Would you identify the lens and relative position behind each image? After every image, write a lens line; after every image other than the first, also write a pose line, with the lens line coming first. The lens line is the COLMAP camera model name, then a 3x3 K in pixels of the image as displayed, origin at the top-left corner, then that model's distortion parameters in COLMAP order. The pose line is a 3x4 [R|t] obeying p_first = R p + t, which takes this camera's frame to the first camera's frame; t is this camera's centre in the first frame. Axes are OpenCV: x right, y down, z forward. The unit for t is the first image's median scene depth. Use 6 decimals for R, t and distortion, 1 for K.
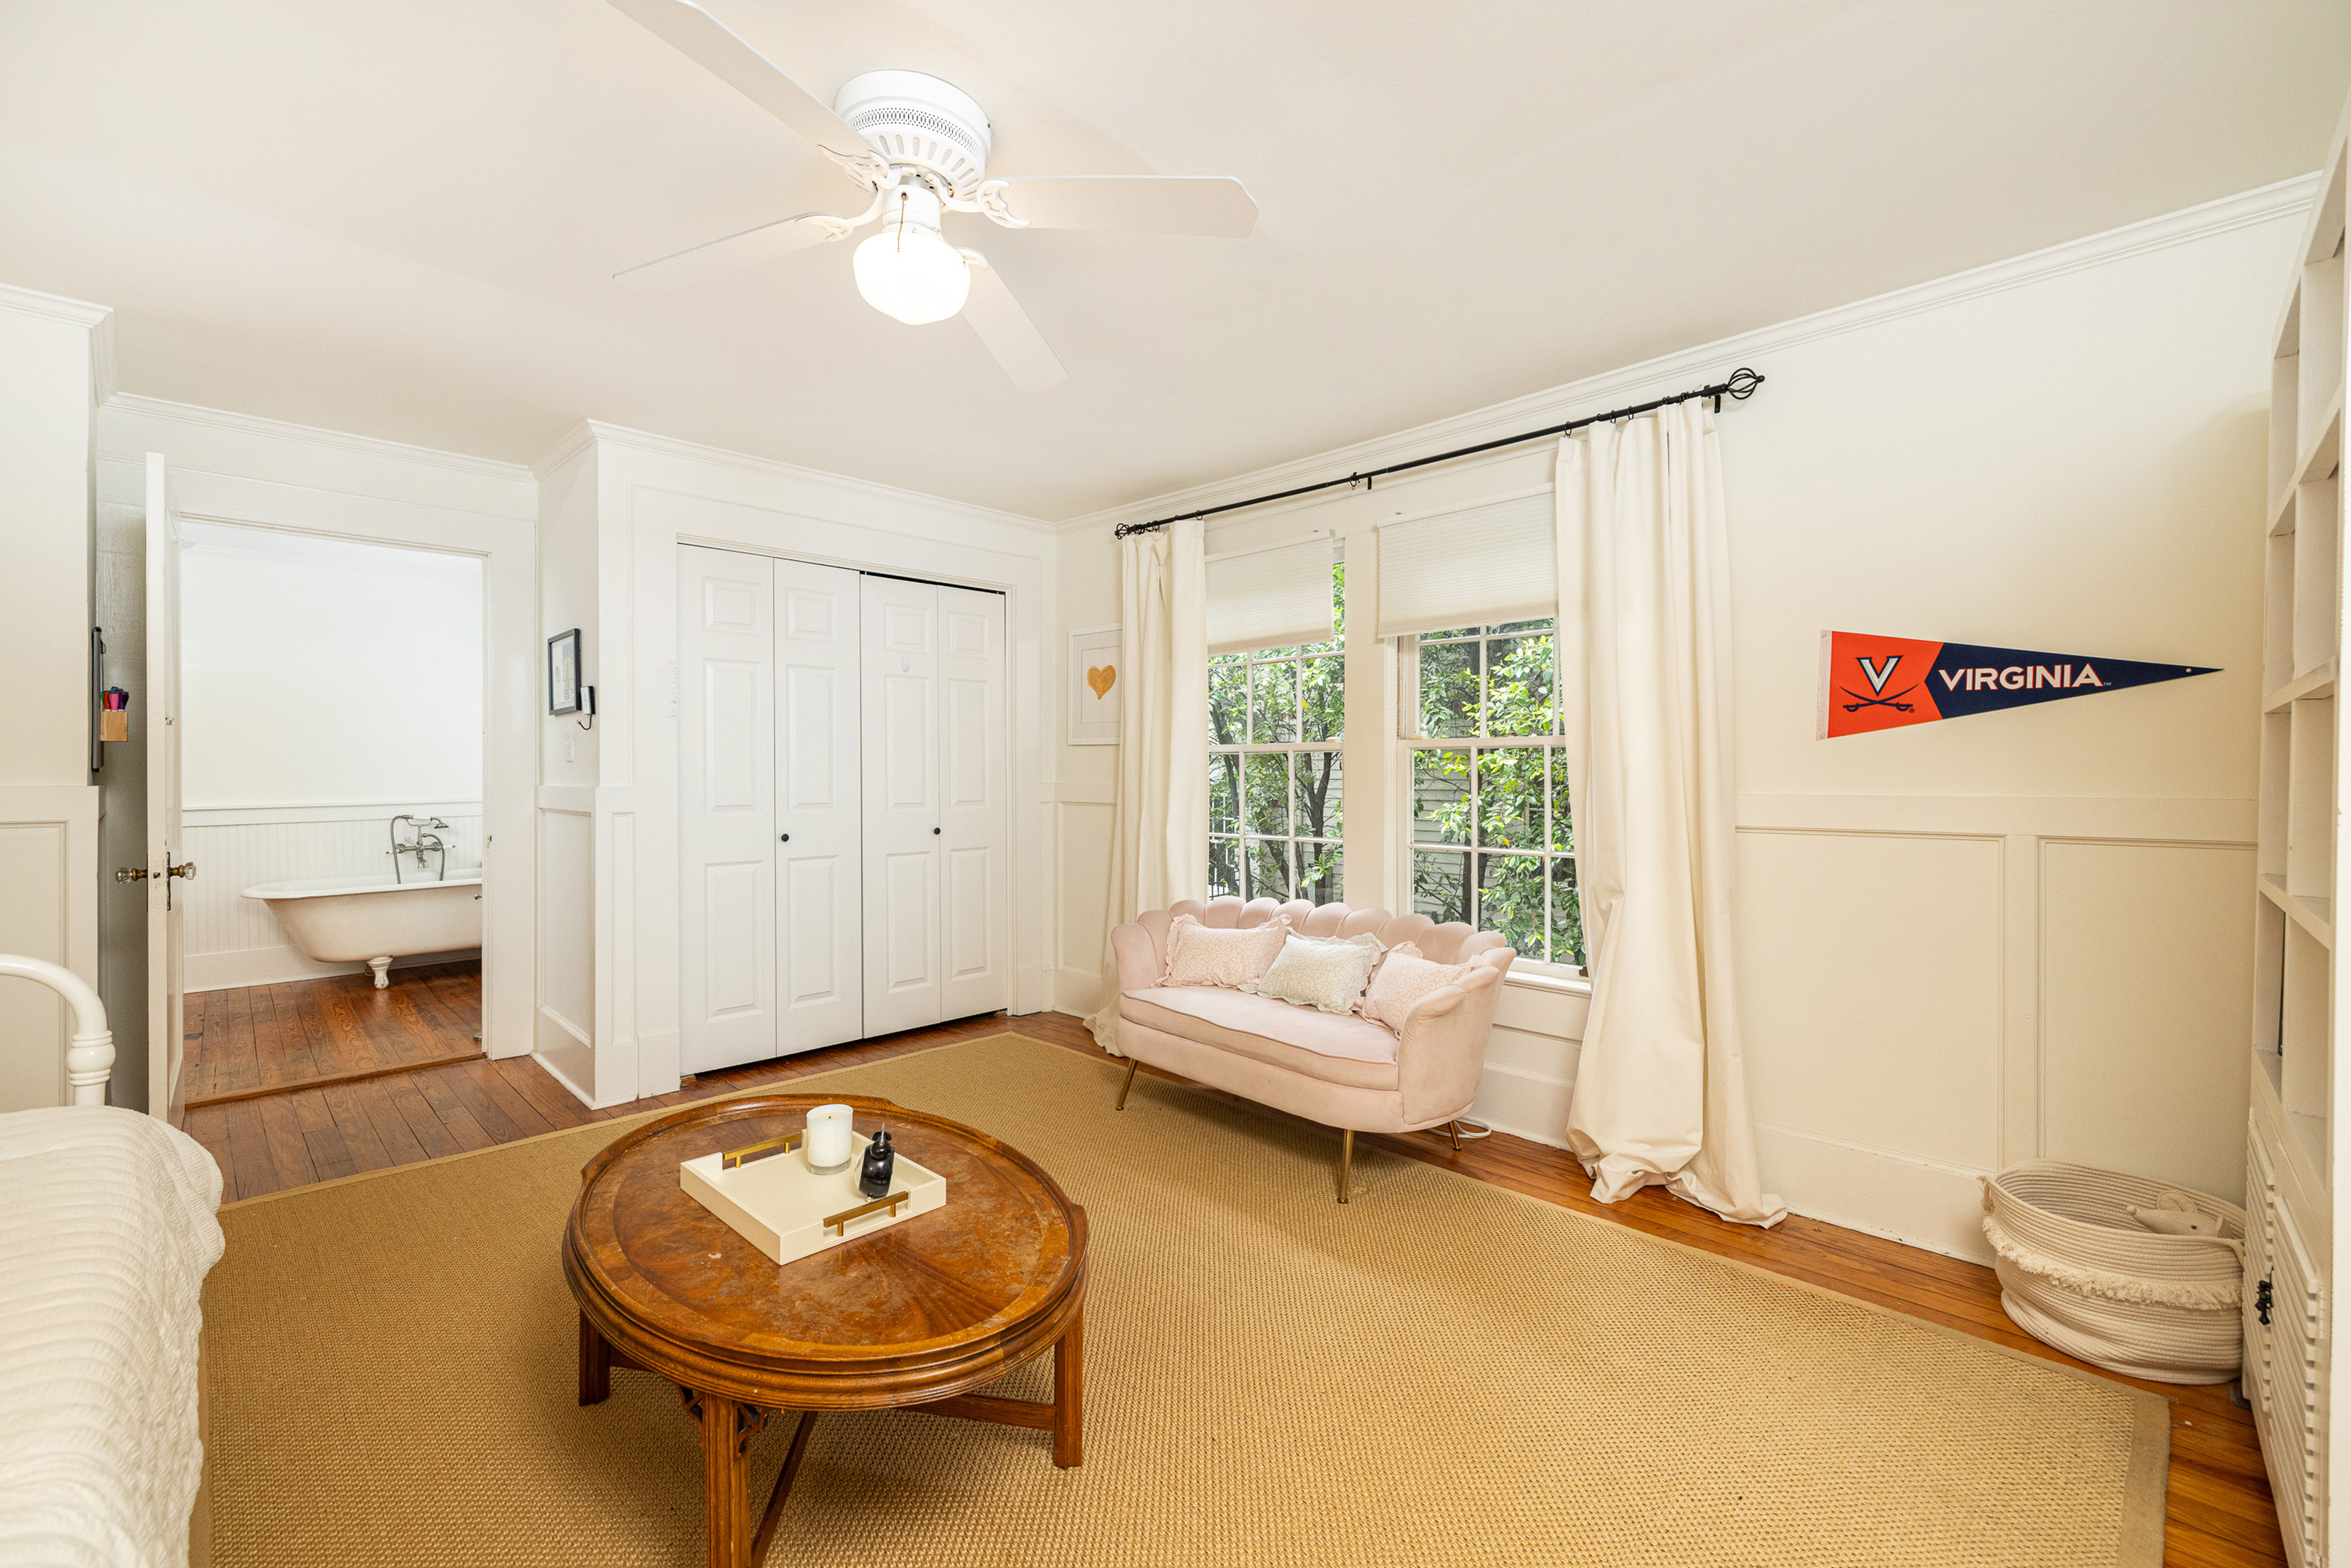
lens RADIAL K [[976.3, 0, 1173.9], [0, 976.3, 773.0], [0, 0, 1]] dist [0.001566, 0.000117]
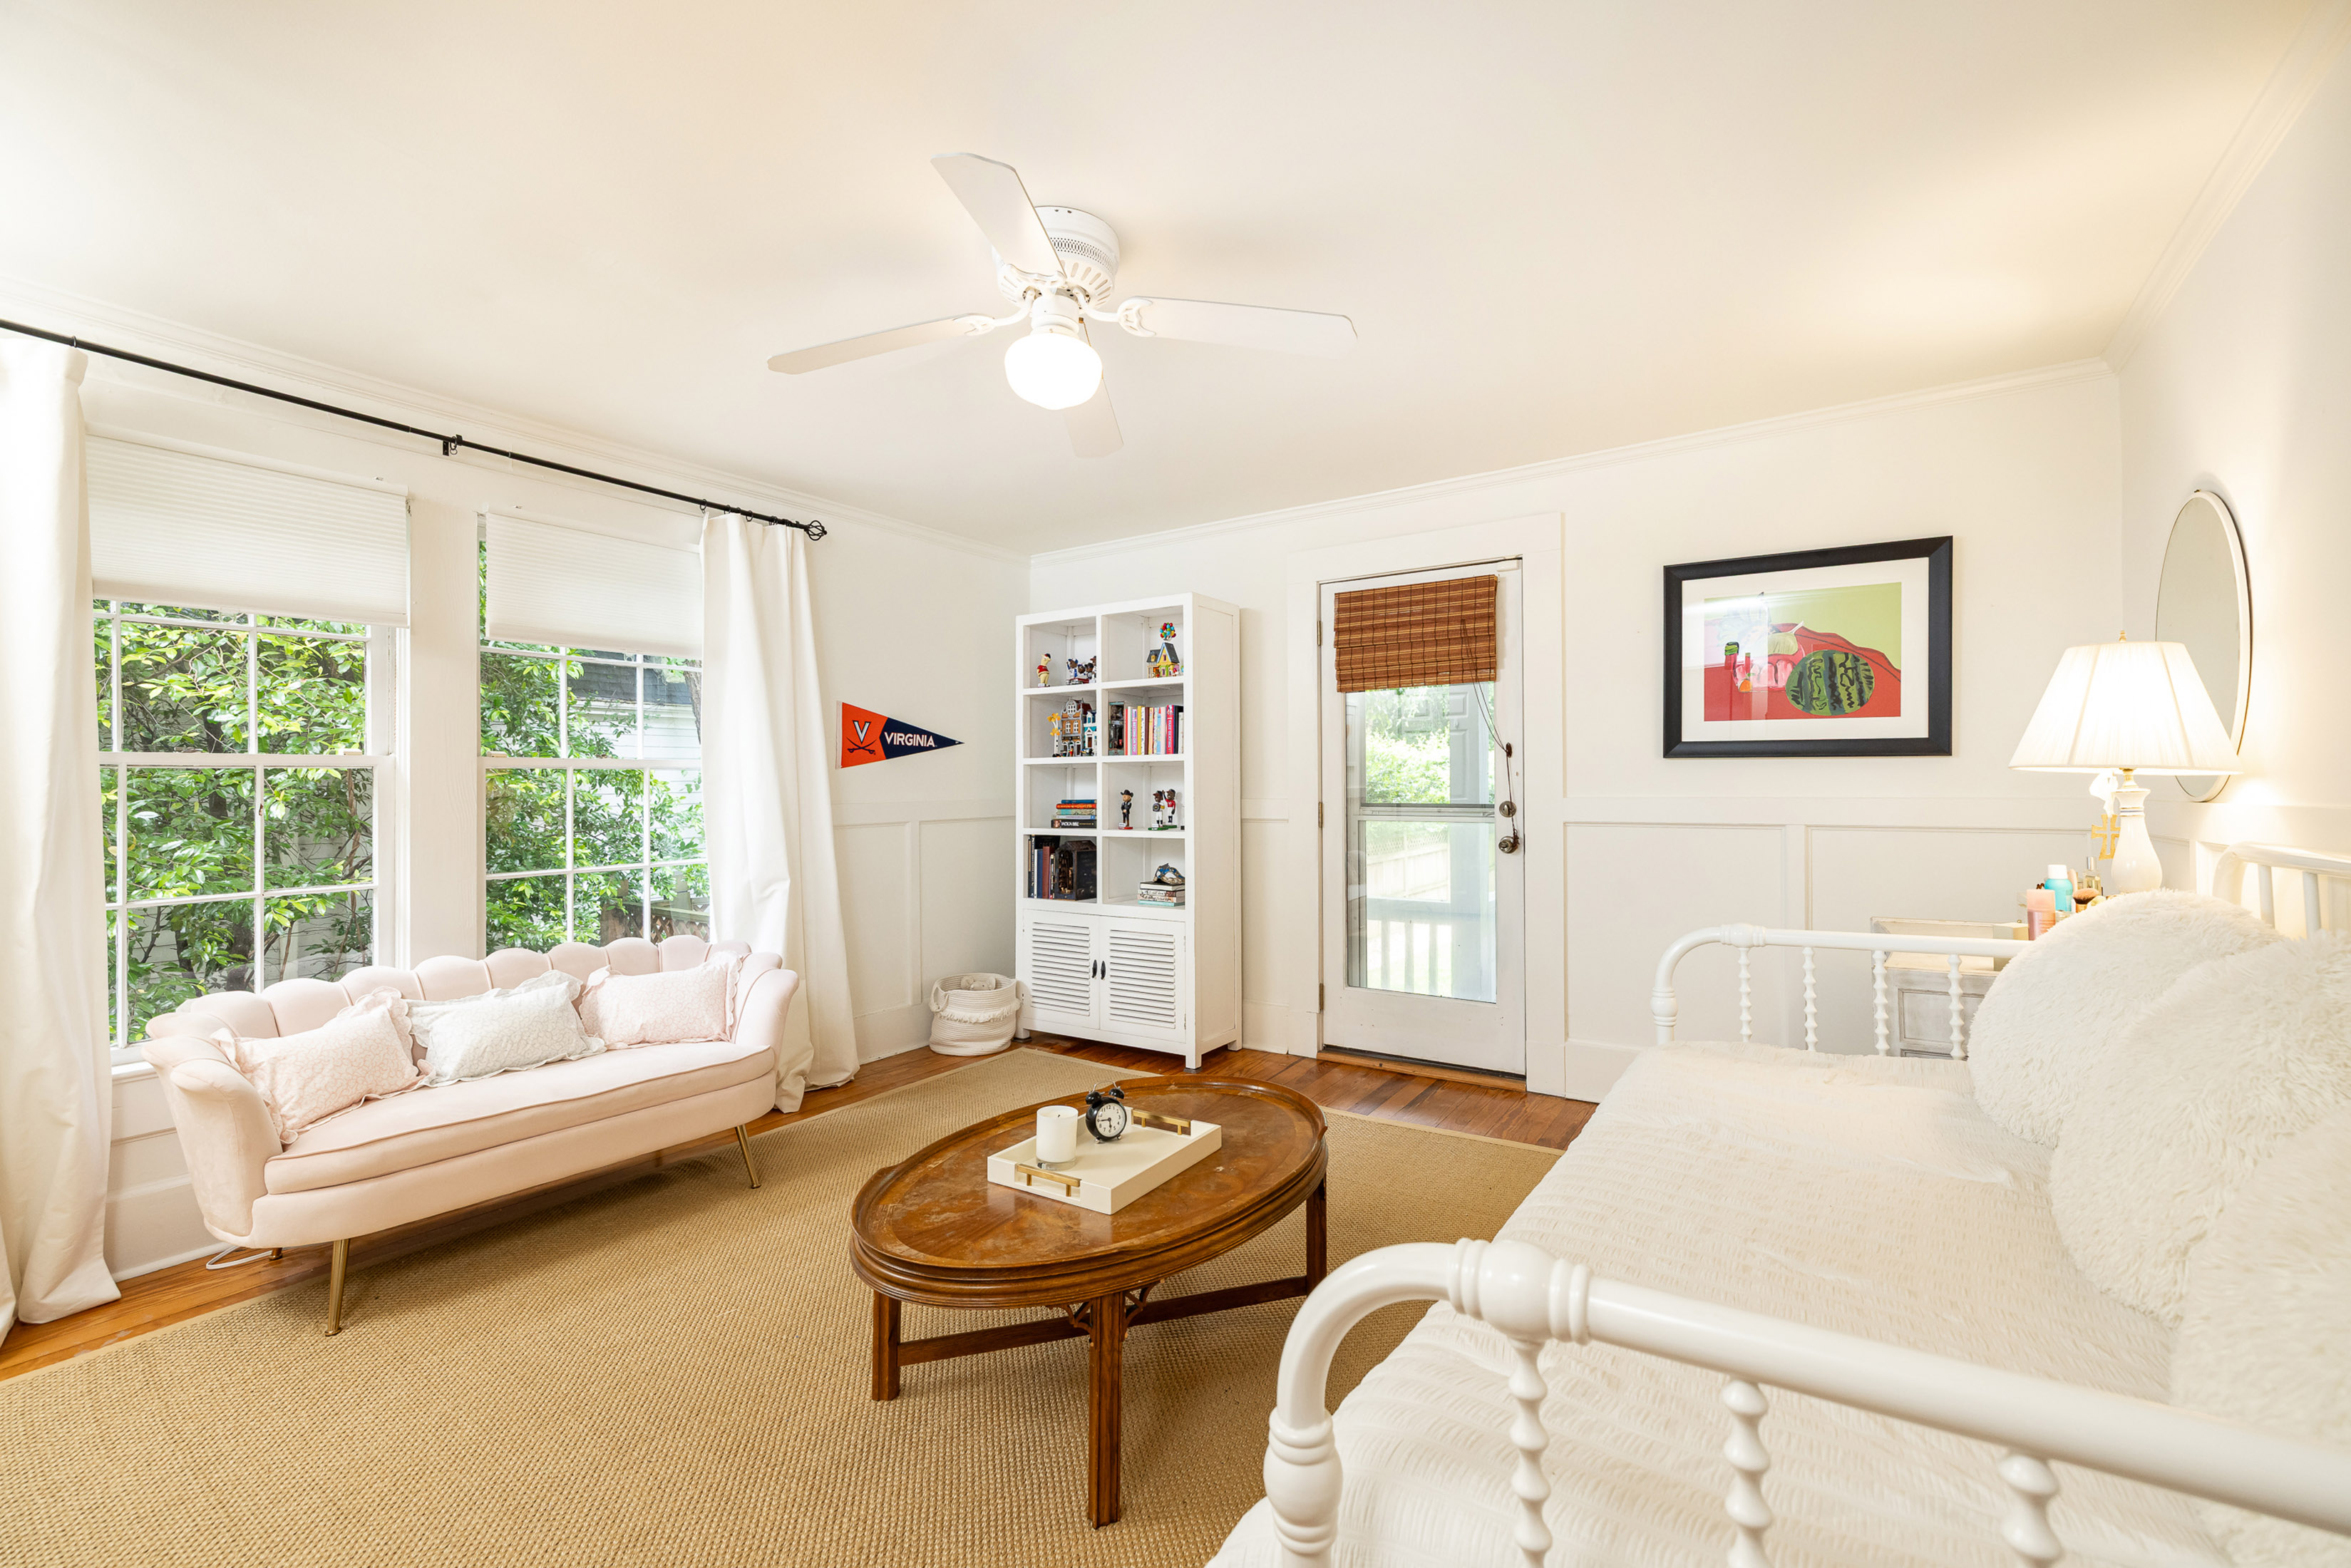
lens RADIAL K [[976.3, 0, 1173.9], [0, 976.3, 773.0], [0, 0, 1]] dist [0.001566, 0.000117]
pose [[-0.168203, 0.009260, 0.985709, -1.063538], [0.006407, 0.999945, -0.008301, -0.012076], [-0.985732, 0.004920, -0.168253, 0.775822]]
